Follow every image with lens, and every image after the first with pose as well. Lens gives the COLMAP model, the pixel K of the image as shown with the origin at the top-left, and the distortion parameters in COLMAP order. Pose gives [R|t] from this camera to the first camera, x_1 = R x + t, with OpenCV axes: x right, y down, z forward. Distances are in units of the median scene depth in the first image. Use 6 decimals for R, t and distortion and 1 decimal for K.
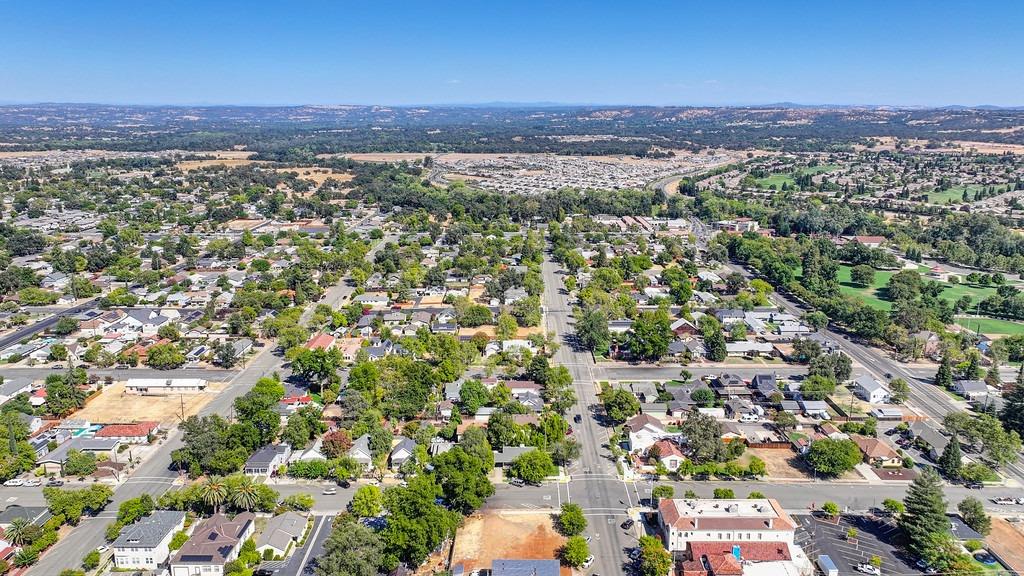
lens RADIAL K [[733.0, 0, 514.2], [0, 733.0, 283.8], [0, 0, 1]] dist [0.022990, -0.032948]
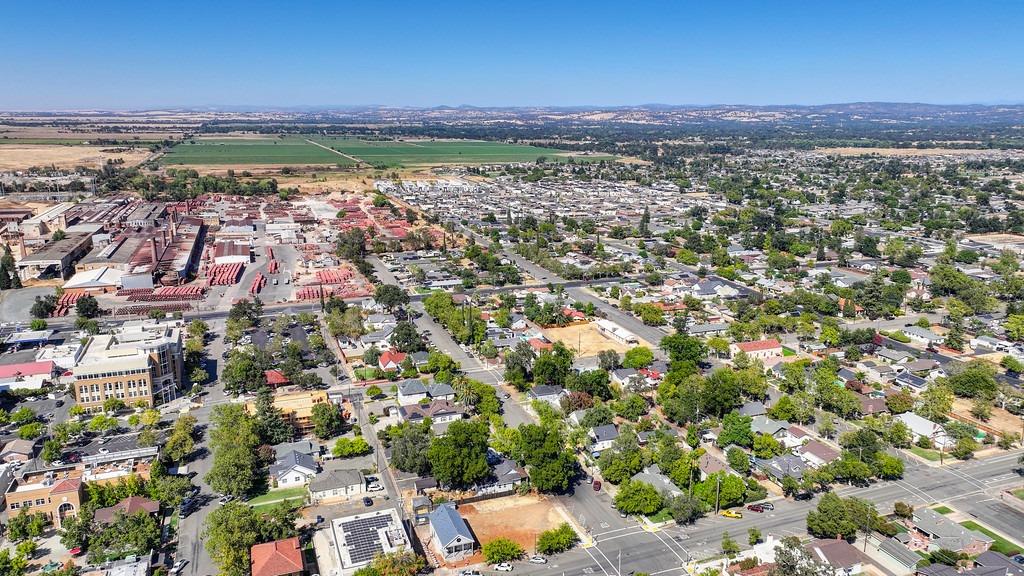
lens RADIAL K [[733.0, 0, 514.2], [0, 733.0, 283.8], [0, 0, 1]] dist [0.022990, -0.032948]
pose [[0.381516, 0.220305, -0.897726, 0.373389], [-0.221319, 0.964707, 0.142686, -0.051869], [0.897476, 0.144246, 0.416808, 0.231555]]
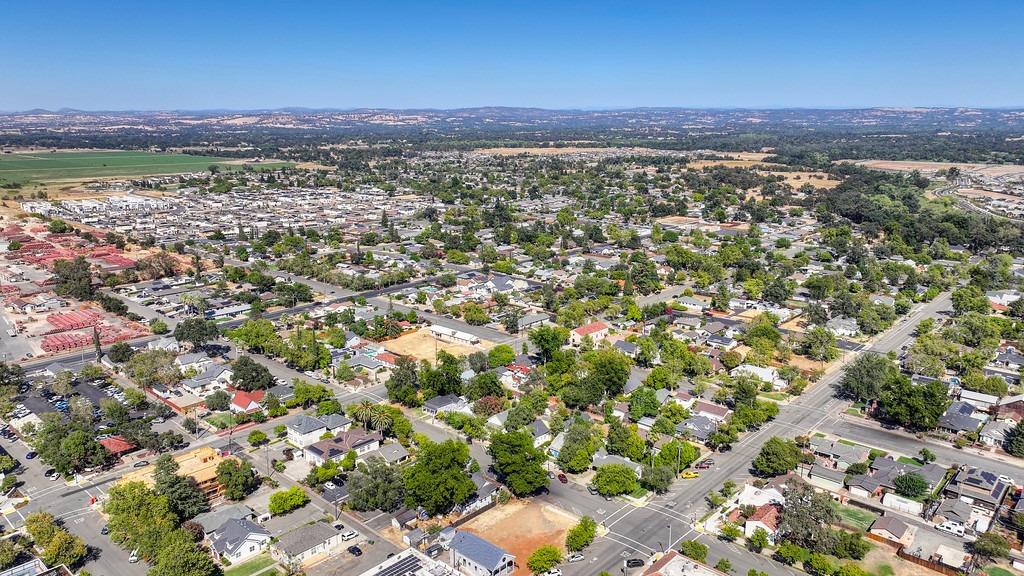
lens RADIAL K [[733.0, 0, 514.2], [0, 733.0, 283.8], [0, 0, 1]] dist [0.022990, -0.032948]
pose [[0.750932, 0.151865, -0.642680, 0.265145], [-0.154281, 0.986612, 0.052867, -0.019335], [0.642104, 0.059454, 0.764308, 0.084344]]
